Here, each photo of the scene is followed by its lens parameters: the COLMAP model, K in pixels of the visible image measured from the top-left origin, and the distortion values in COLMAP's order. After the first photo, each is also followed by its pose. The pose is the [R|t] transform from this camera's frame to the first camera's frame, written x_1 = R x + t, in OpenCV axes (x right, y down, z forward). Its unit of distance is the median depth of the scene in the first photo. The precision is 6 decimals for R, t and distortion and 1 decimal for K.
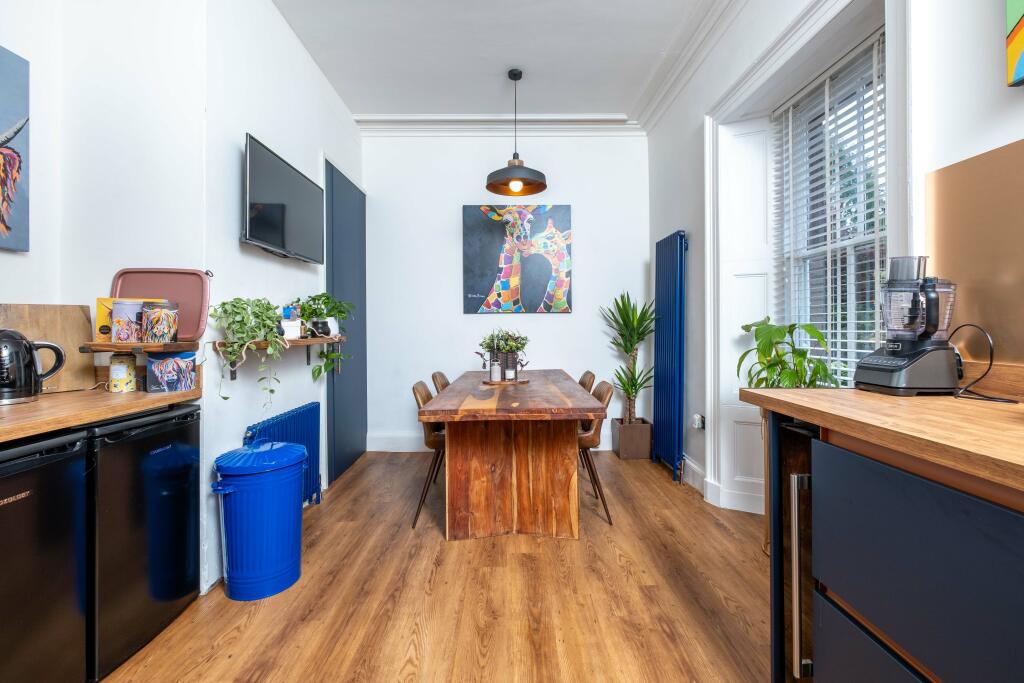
lens RADIAL K [[462.6, 0, 513.4], [0, 462.6, 332.8], [0, 0, 1]] dist [0.009454, 0.000125]
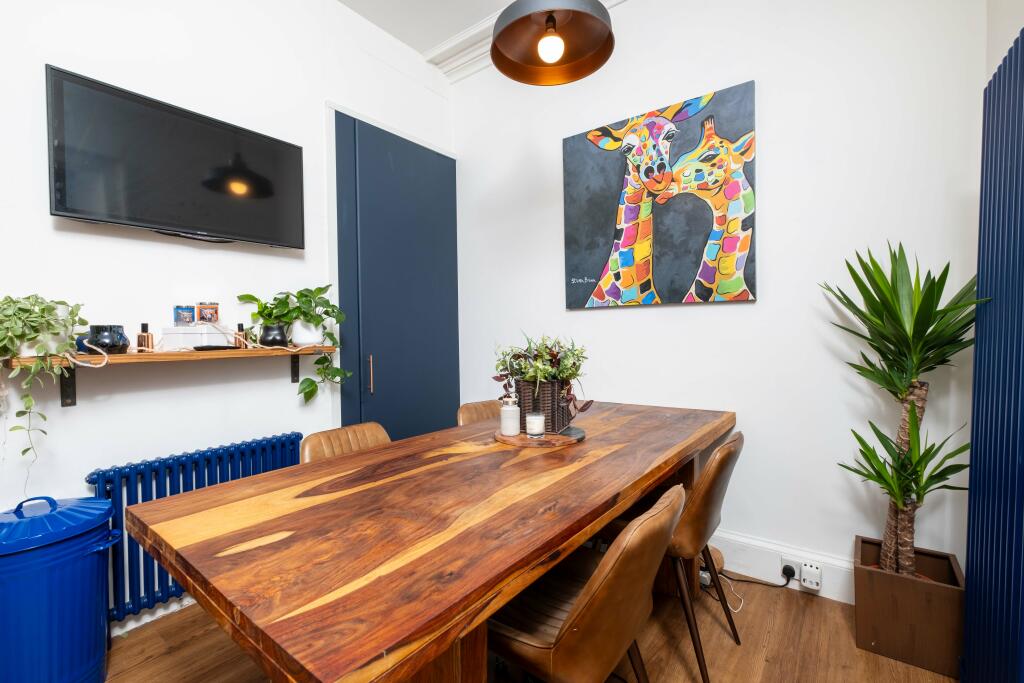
lens RADIAL K [[462.6, 0, 513.4], [0, 462.6, 332.8], [0, 0, 1]] dist [0.009454, 0.000125]
pose [[0.787971, -0.001645, -0.615710, 0.226367], [-0.002004, 0.999984, -0.005237, -0.006755], [0.615709, 0.005360, 0.787956, 0.457877]]
